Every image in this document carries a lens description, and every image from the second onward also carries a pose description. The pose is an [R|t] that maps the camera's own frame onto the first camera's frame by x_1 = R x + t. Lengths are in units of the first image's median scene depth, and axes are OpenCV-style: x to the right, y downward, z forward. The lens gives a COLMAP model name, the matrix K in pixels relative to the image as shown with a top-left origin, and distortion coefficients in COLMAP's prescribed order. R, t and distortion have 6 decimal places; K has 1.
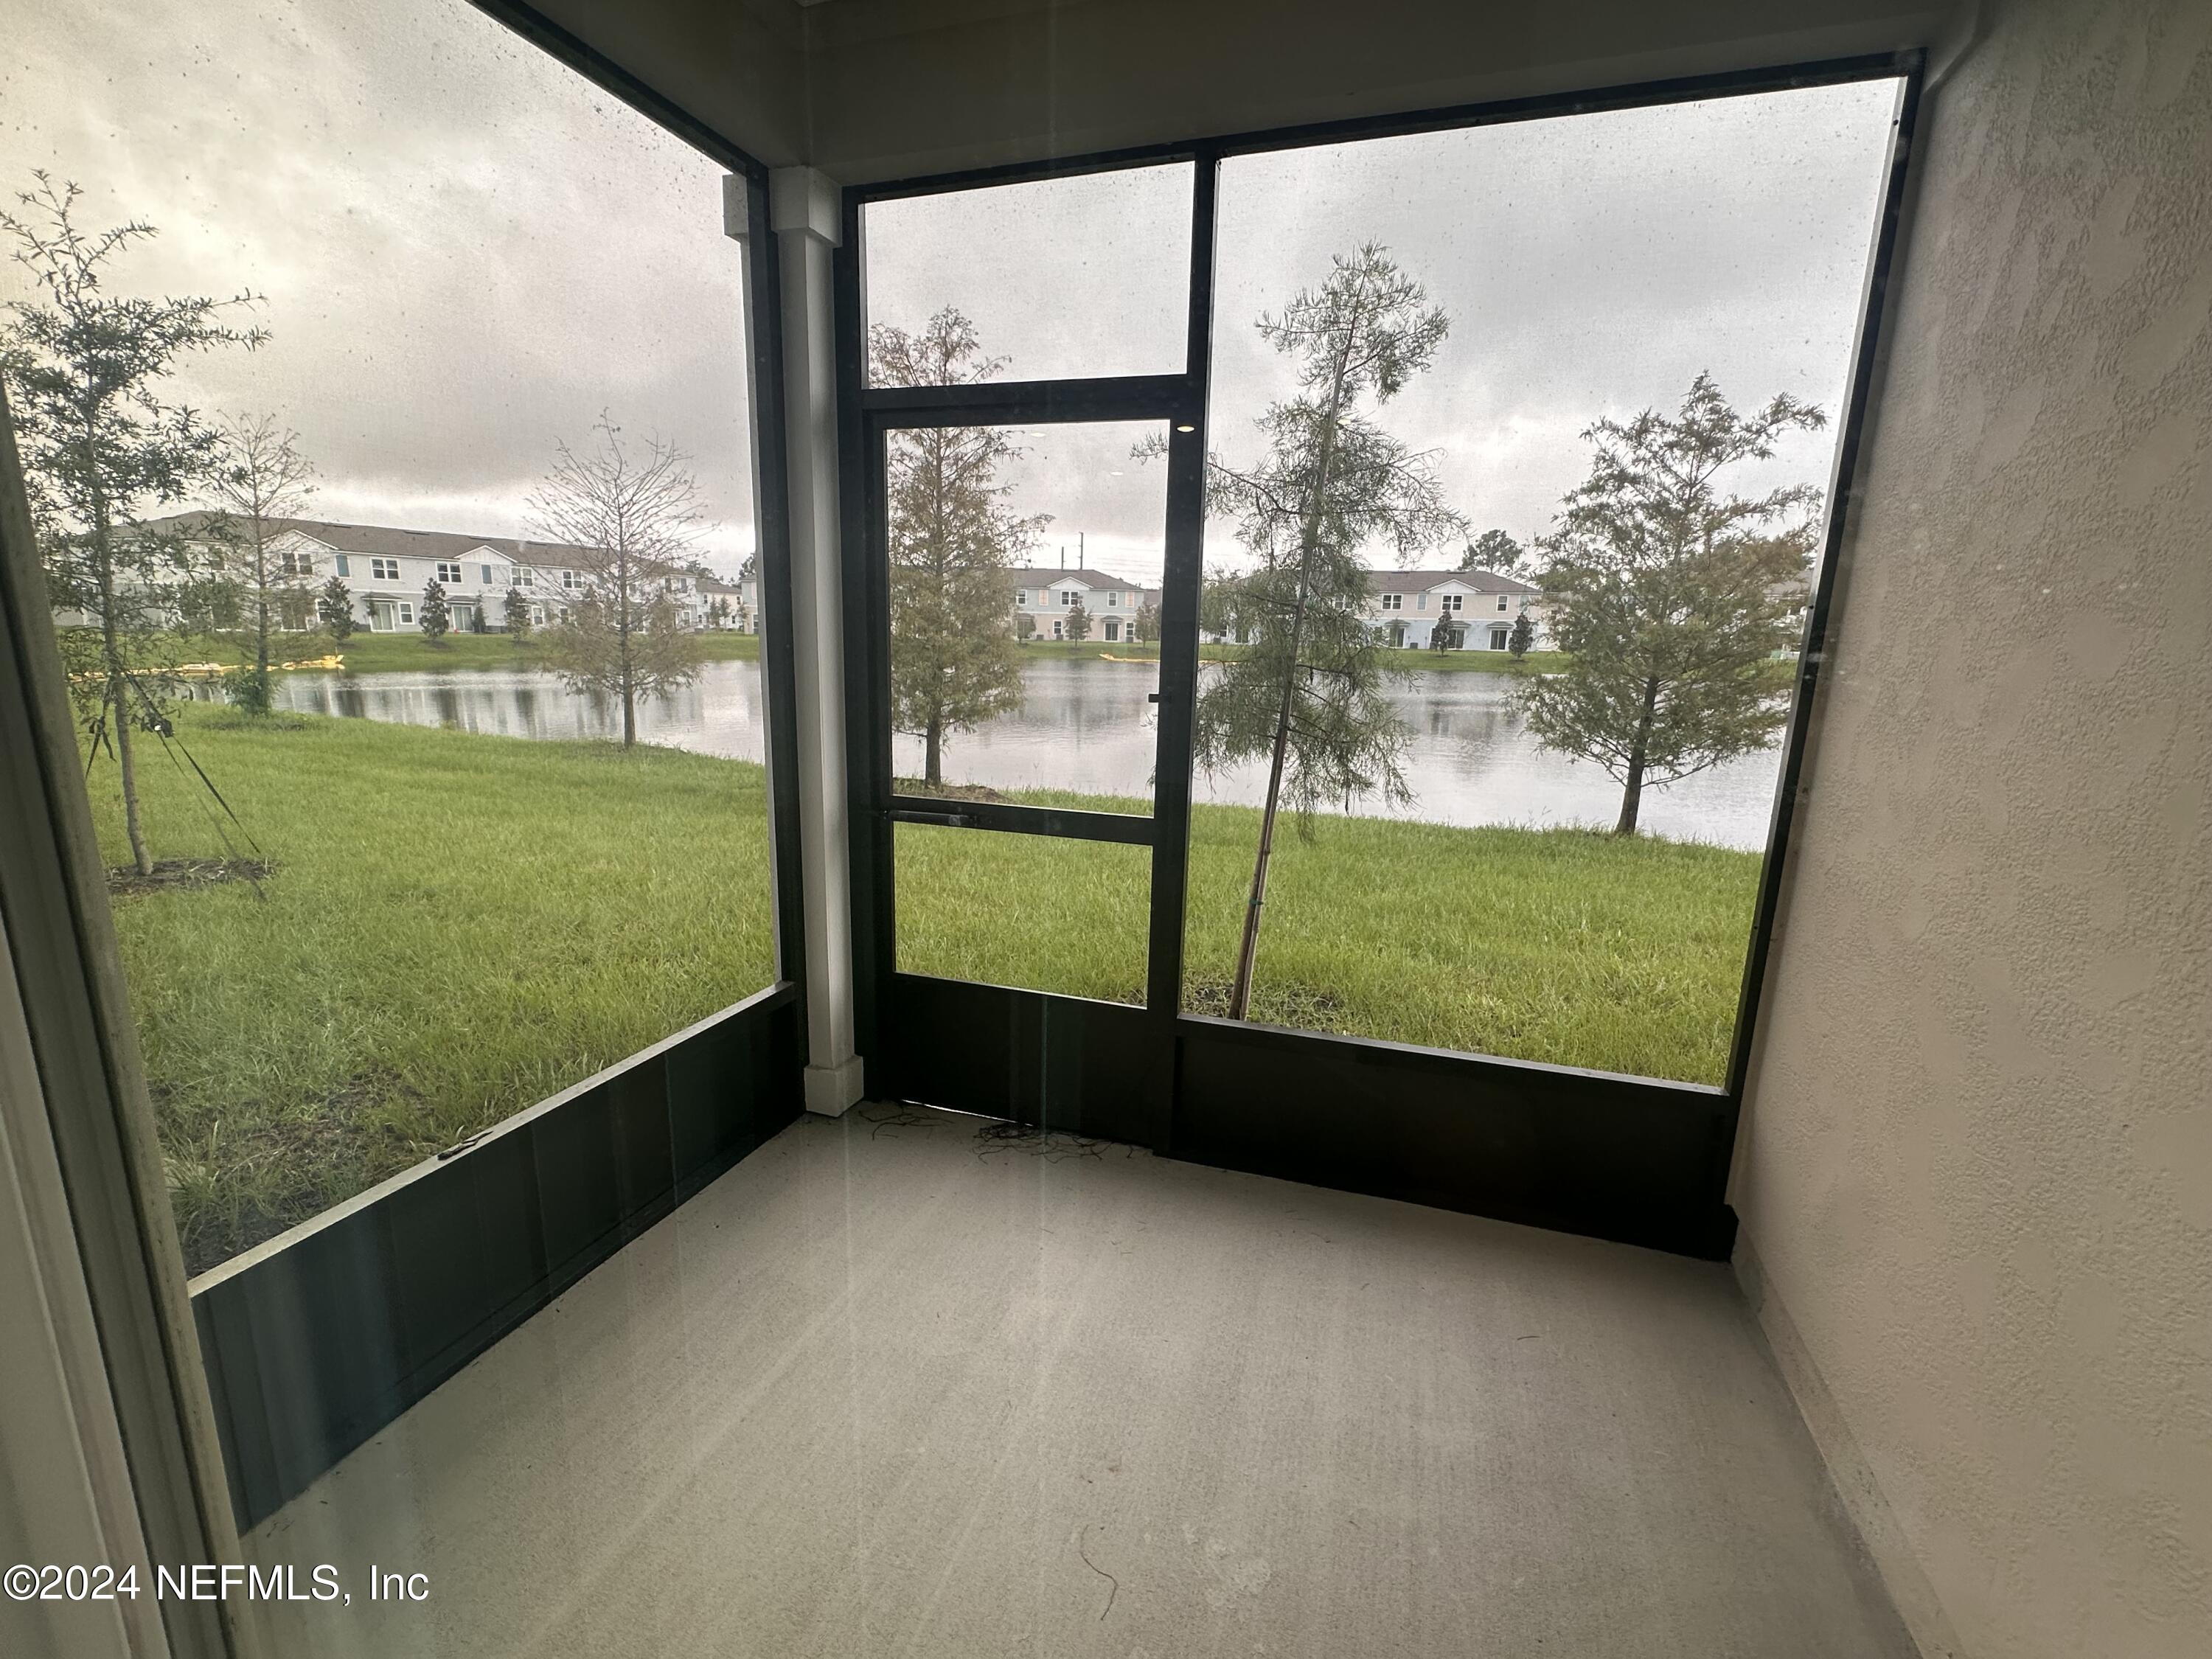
lens RADIAL K [[986.1, 0, 1093.0], [0, 986.1, 849.4], [0, 0, 1]] dist [-0.007764, 0.000981]
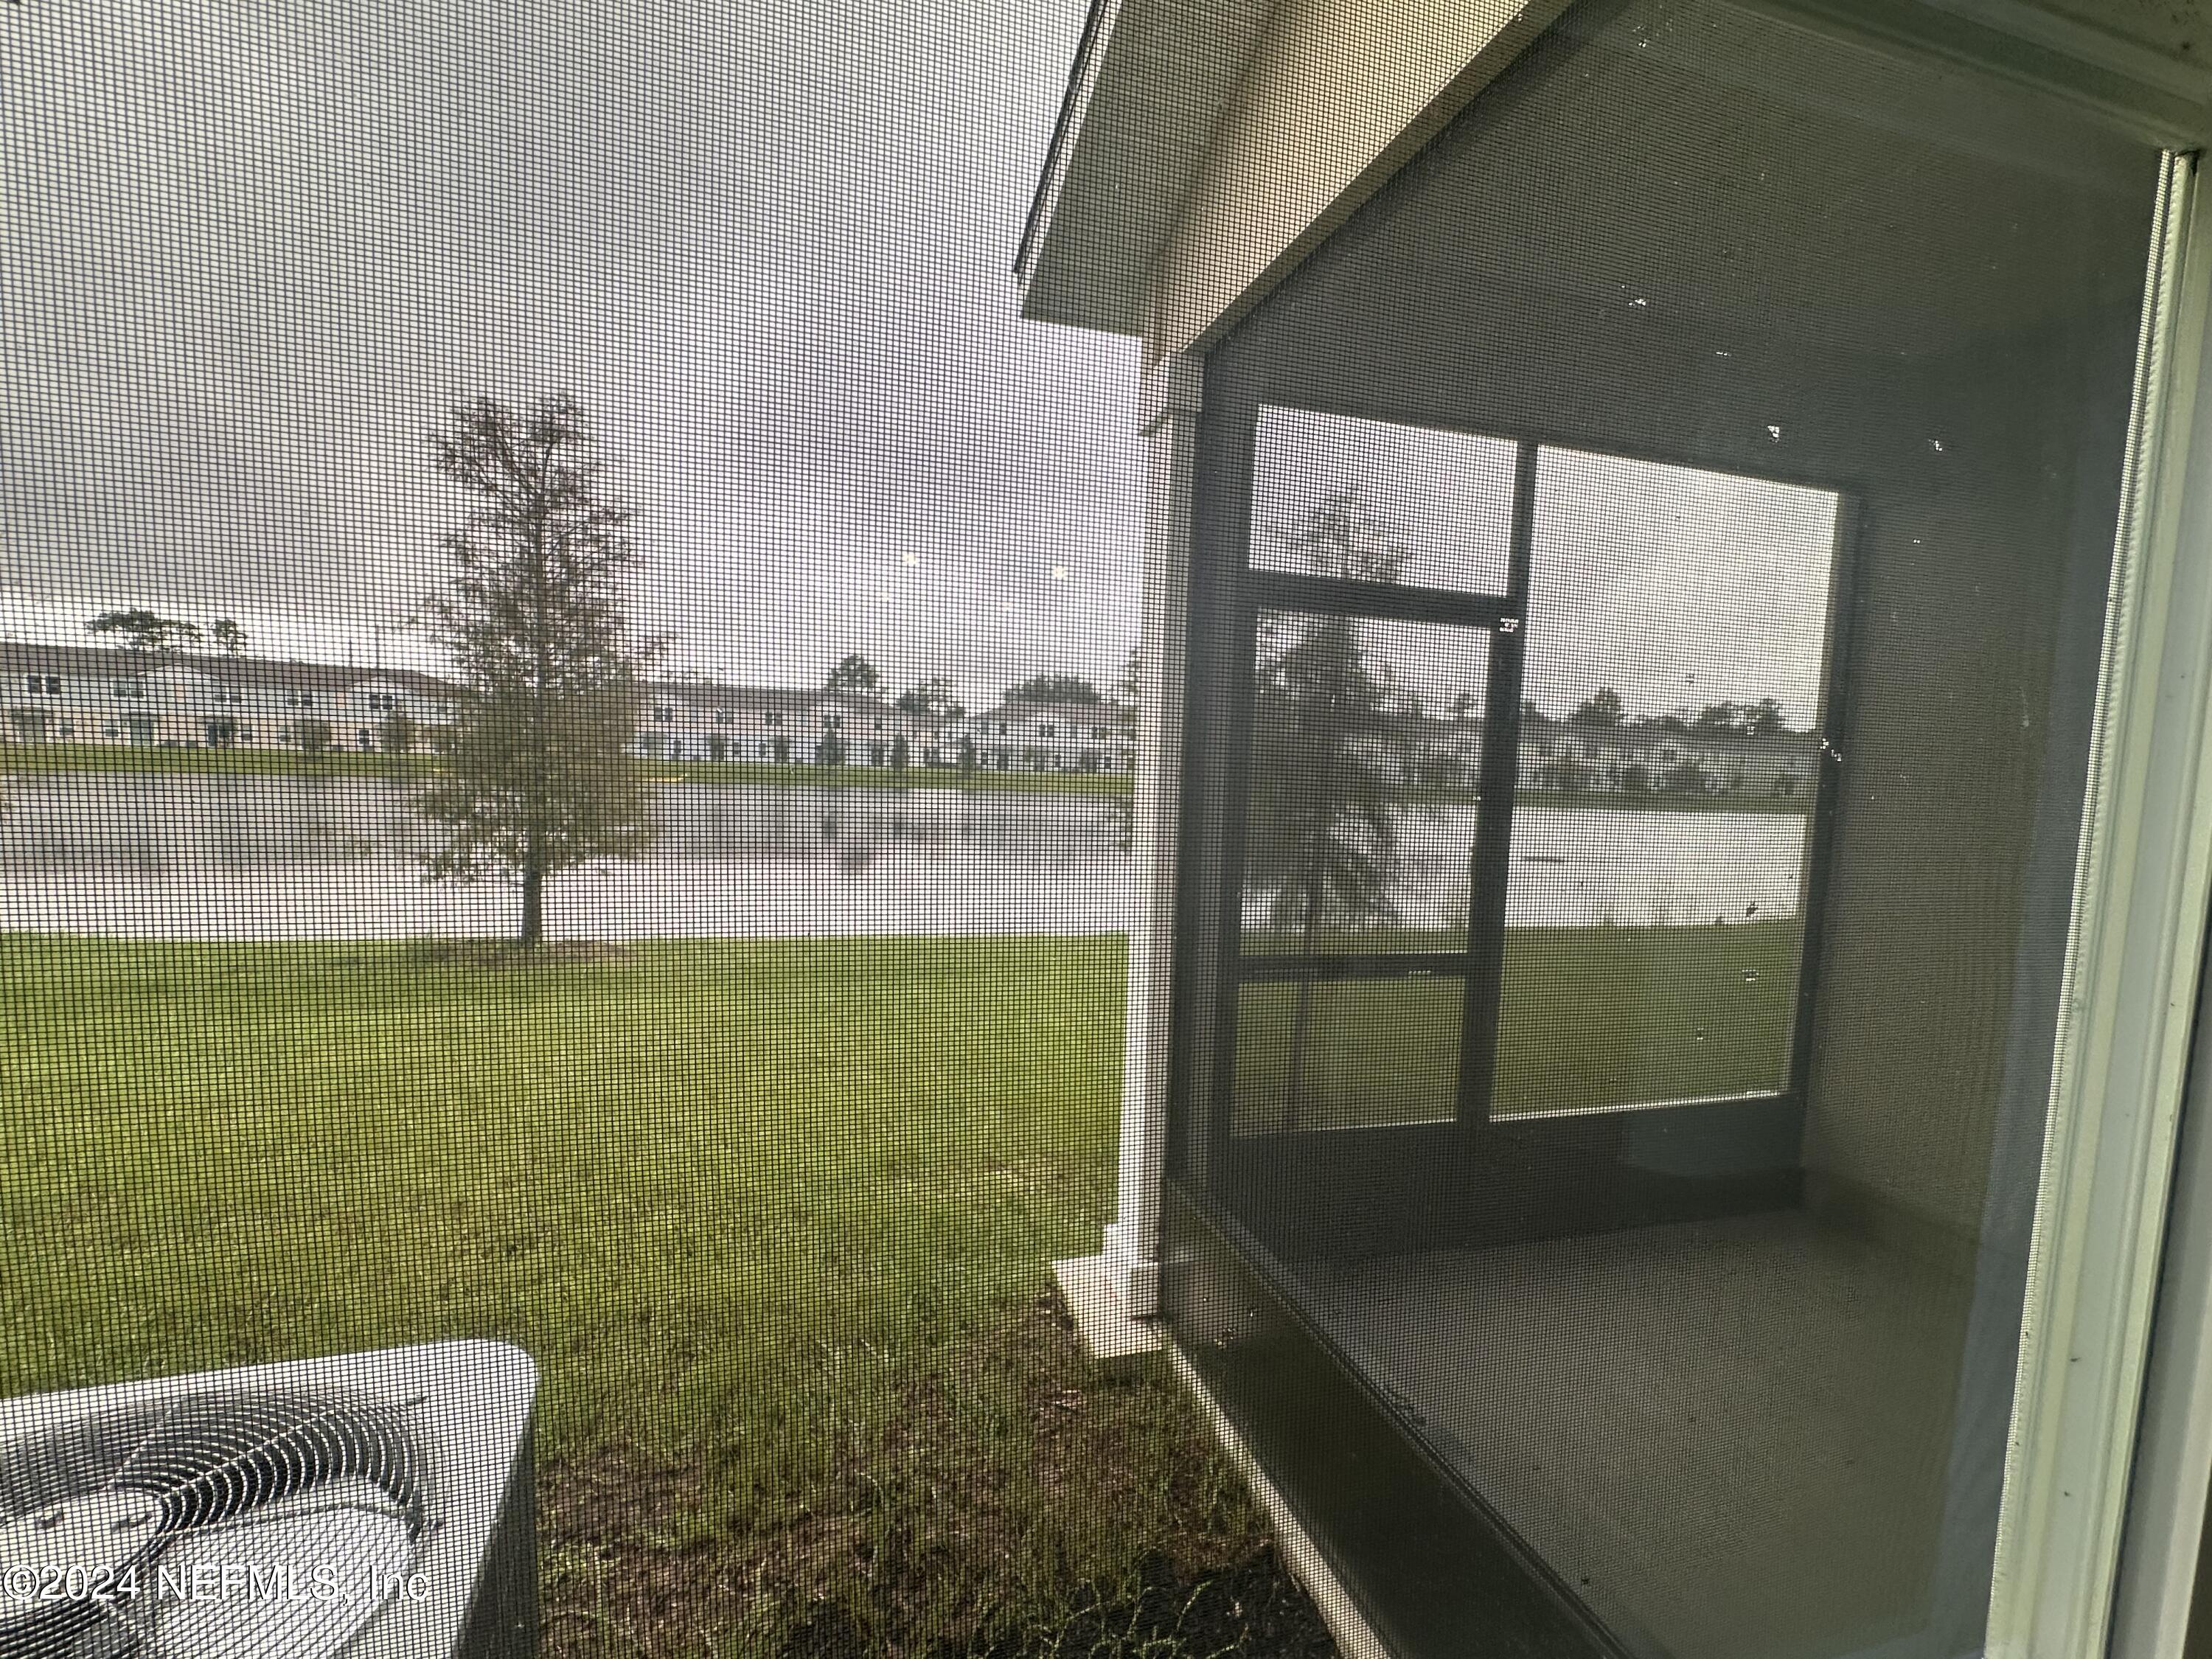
lens RADIAL K [[986.1, 0, 1093.0], [0, 986.1, 849.4], [0, 0, 1]] dist [-0.007764, 0.000981]
pose [[0.816309, -0.044416, 0.575905, -0.749396], [0.109469, 0.990866, -0.078745, -0.084553], [-0.567147, 0.127324, 0.813716, 0.222298]]
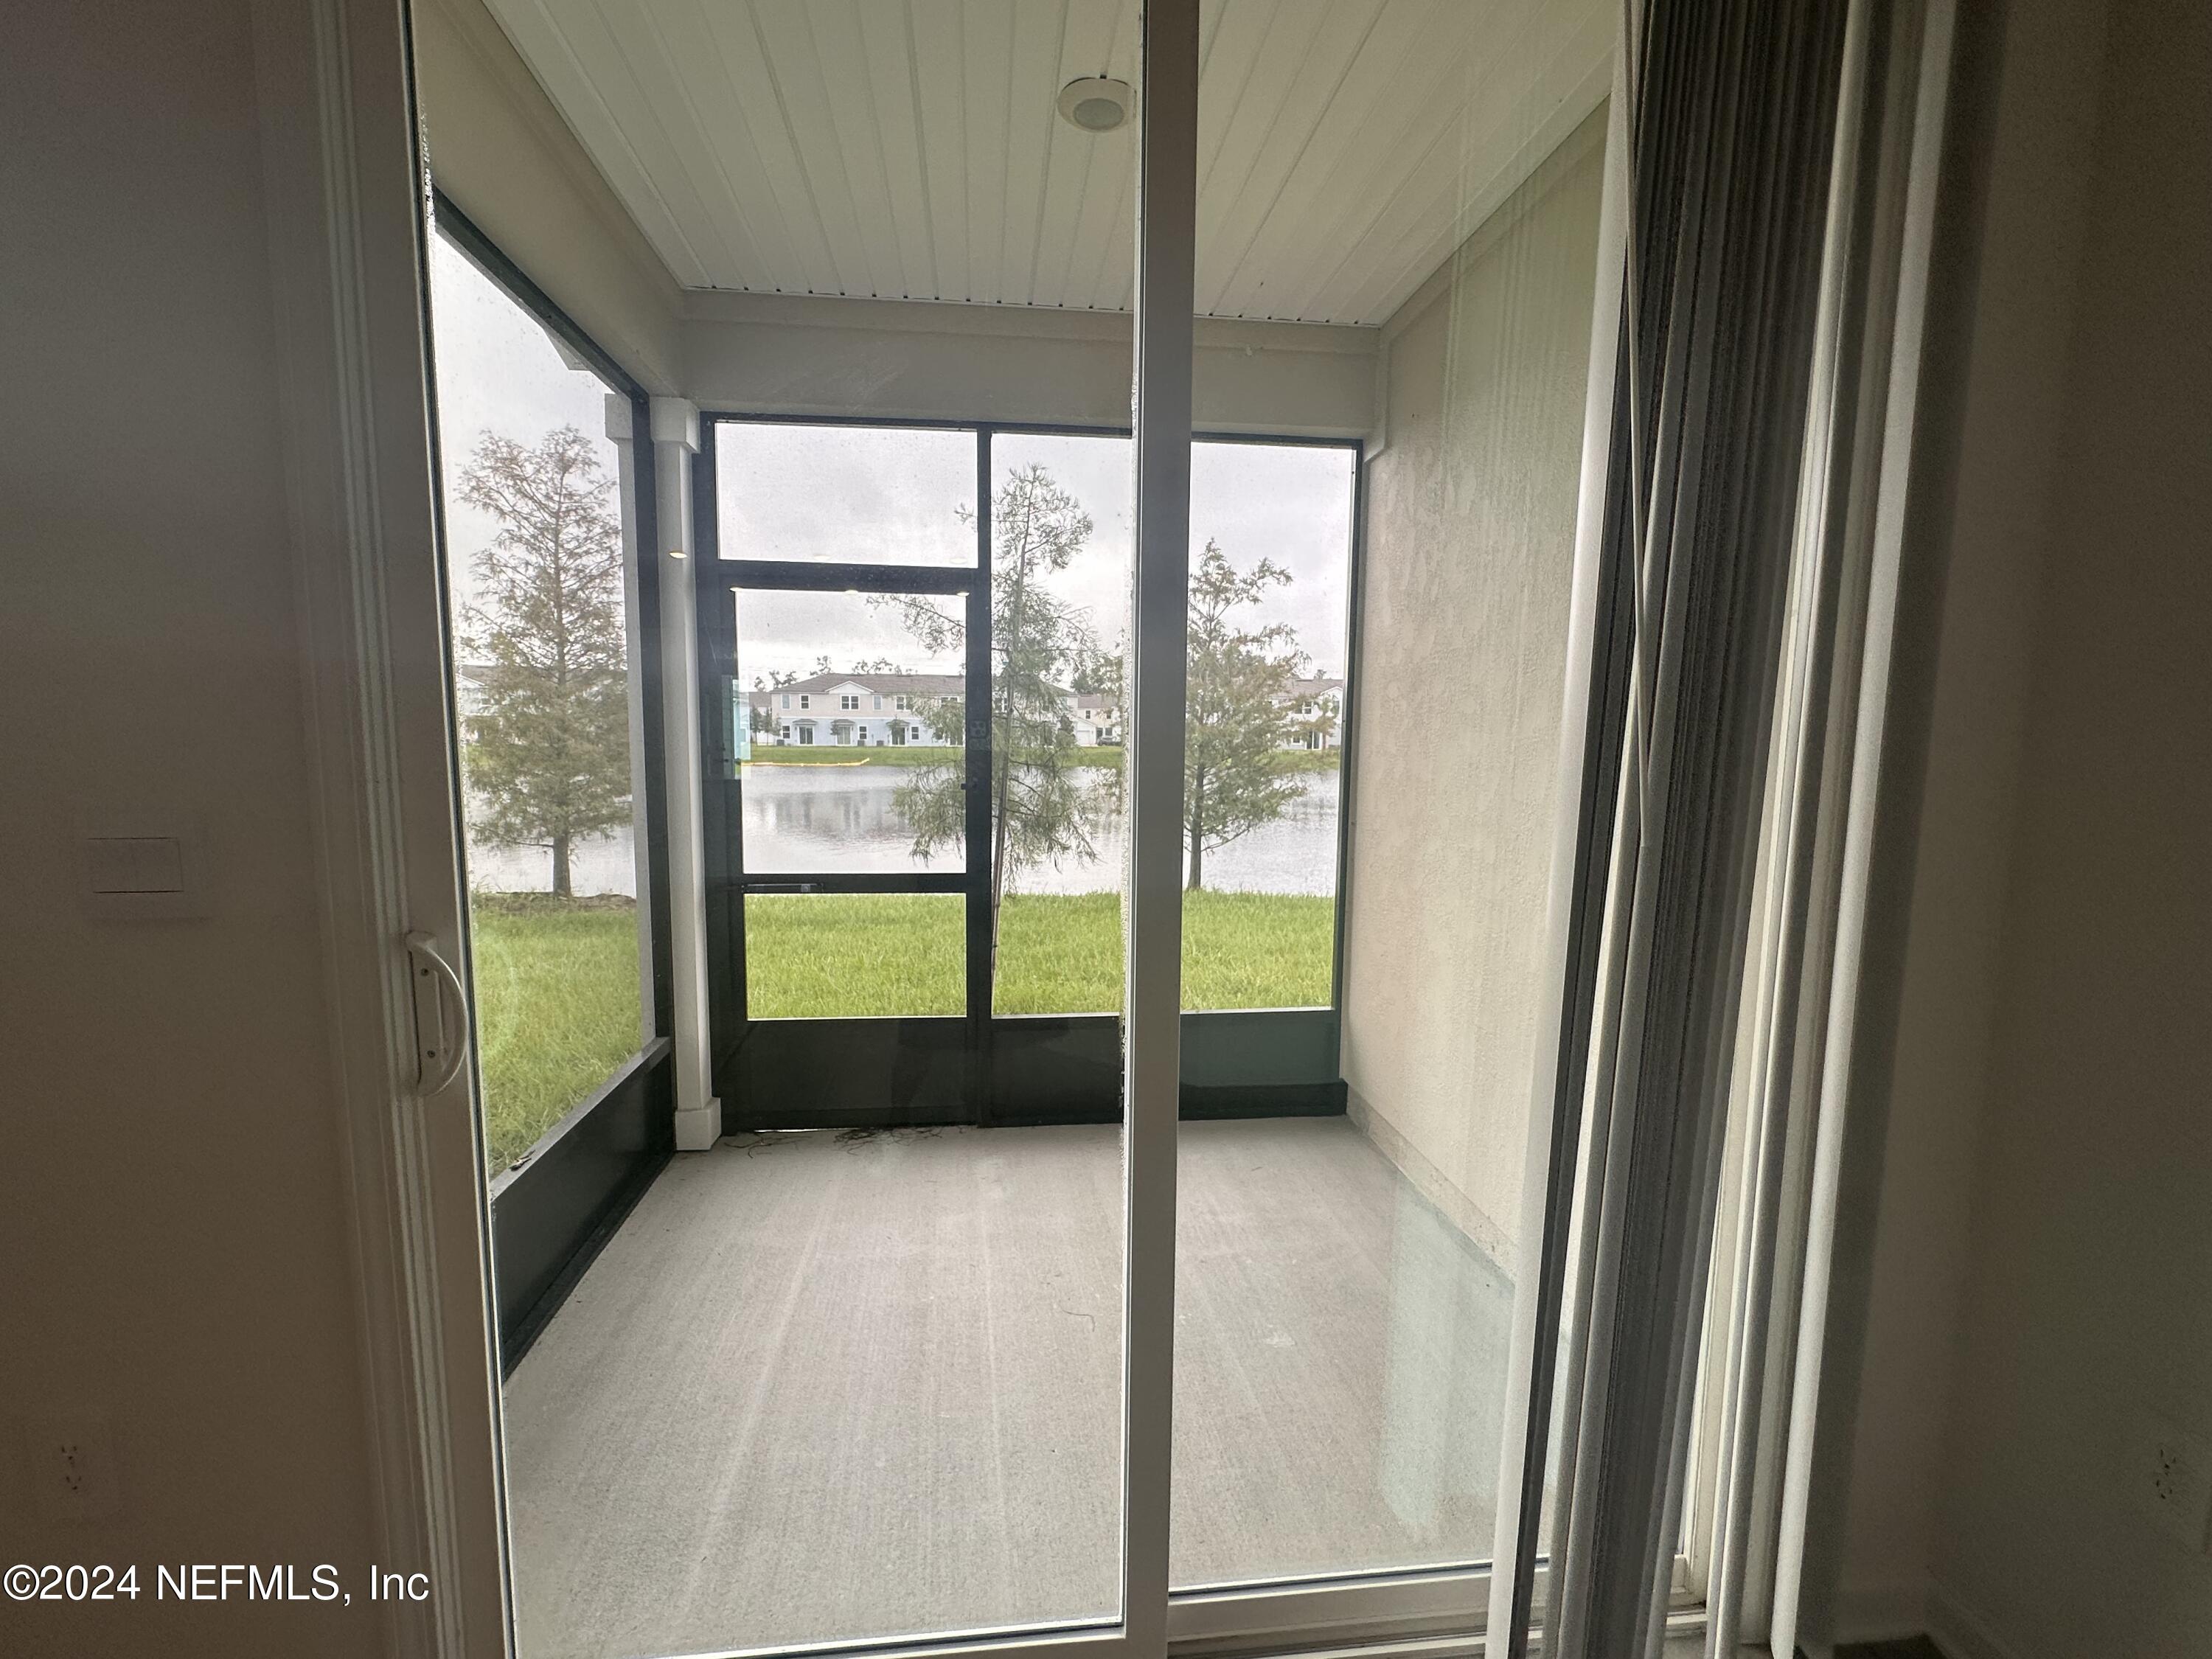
lens RADIAL K [[986.1, 0, 1093.0], [0, 986.1, 849.4], [0, 0, 1]] dist [-0.007764, 0.000981]
pose [[0.907151, -0.061004, 0.416359, -0.264405], [0.101866, 0.991843, -0.076621, 0.045050], [-0.408289, 0.111920, 0.905966, -0.245952]]
